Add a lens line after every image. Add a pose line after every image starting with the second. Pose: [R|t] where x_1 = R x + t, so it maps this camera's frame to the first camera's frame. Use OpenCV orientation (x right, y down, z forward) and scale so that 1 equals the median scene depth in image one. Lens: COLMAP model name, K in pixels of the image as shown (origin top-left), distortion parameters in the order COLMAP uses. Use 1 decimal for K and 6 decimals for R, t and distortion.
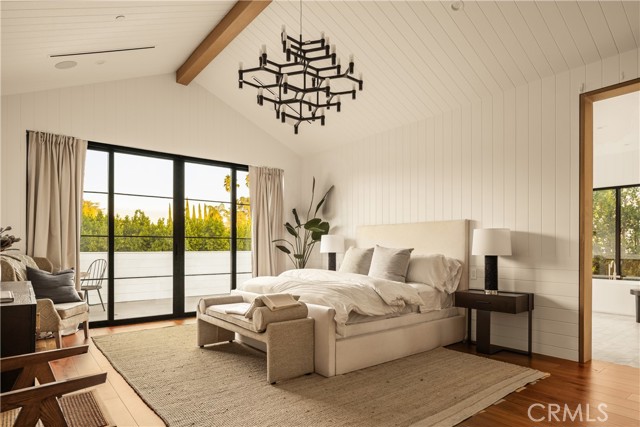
lens RADIAL K [[371.5, 0, 320.0], [0, 371.5, 246.7], [0, 0, 1]] dist [0.004652, 0.000922]
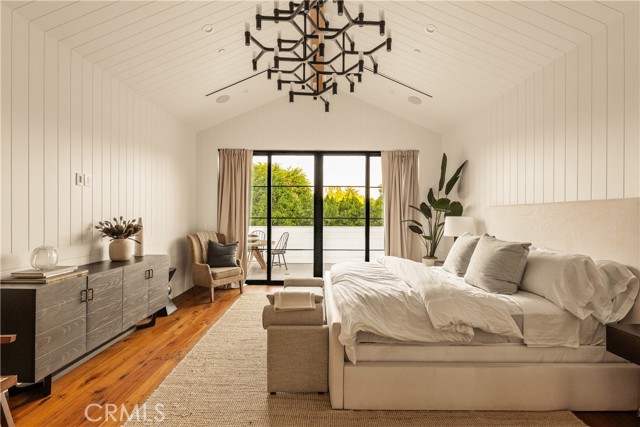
lens RADIAL K [[288.7, 0, 320.0], [0, 288.7, 213.5], [0, 0, 1]] dist [-0.000947, -0.000126]
pose [[0.788625, -0.002282, -0.614870, 0.266731], [-0.004211, 0.999950, -0.009111, -0.042382], [0.614860, 0.009775, 0.788576, 0.343607]]
